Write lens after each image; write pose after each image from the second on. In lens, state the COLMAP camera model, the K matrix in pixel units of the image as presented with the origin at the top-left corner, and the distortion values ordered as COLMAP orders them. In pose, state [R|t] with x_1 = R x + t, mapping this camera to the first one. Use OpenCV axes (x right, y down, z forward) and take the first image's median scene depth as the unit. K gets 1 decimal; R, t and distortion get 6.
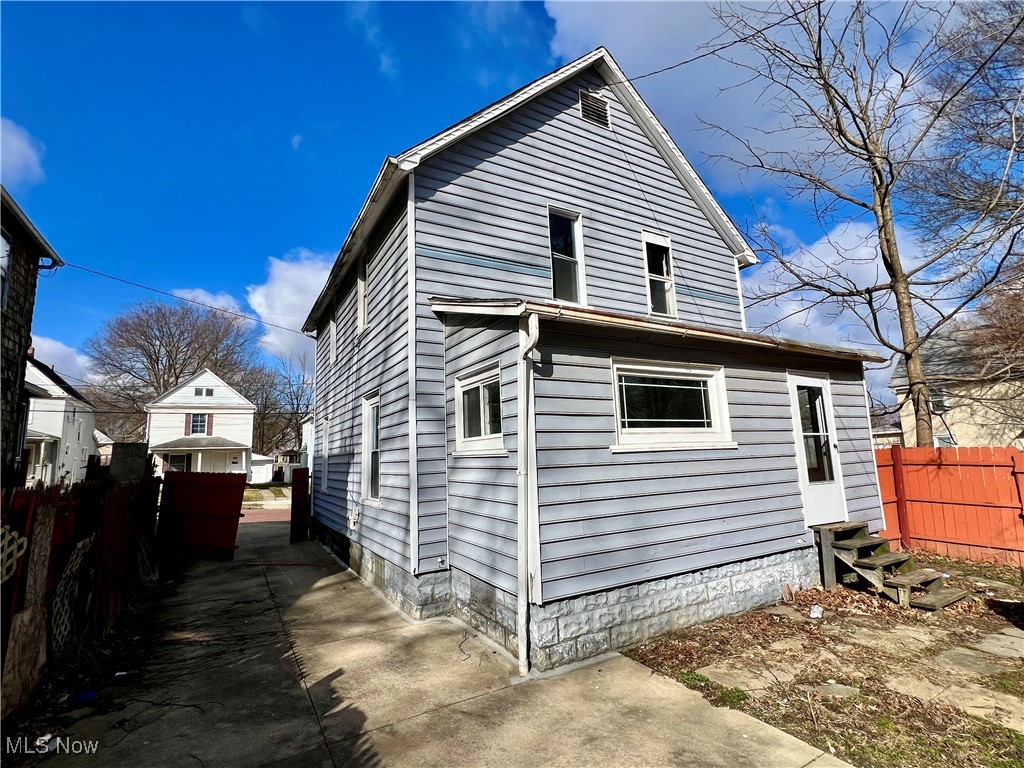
lens RADIAL K [[482.0, 0, 512.0], [0, 482.0, 385.6], [0, 0, 1]] dist [0.000708, 0.000077]
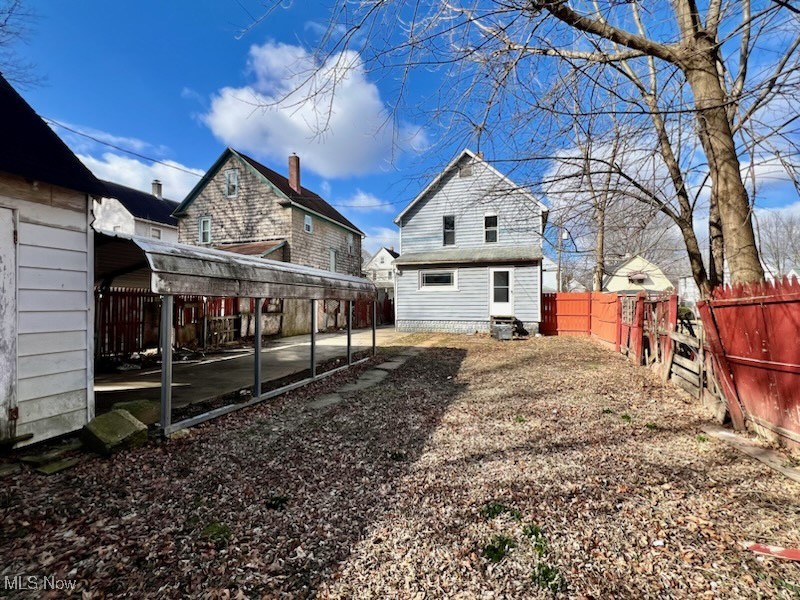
lens RADIAL K [[376.5, 0, 399.1], [0, 376.5, 301.3], [0, 0, 1]] dist [0.000708, 0.000077]
pose [[0.671576, 0.027232, -0.740435, 2.036458], [0.085171, 0.989863, 0.113656, -0.140197], [0.736024, -0.139392, 0.662449, -1.103893]]
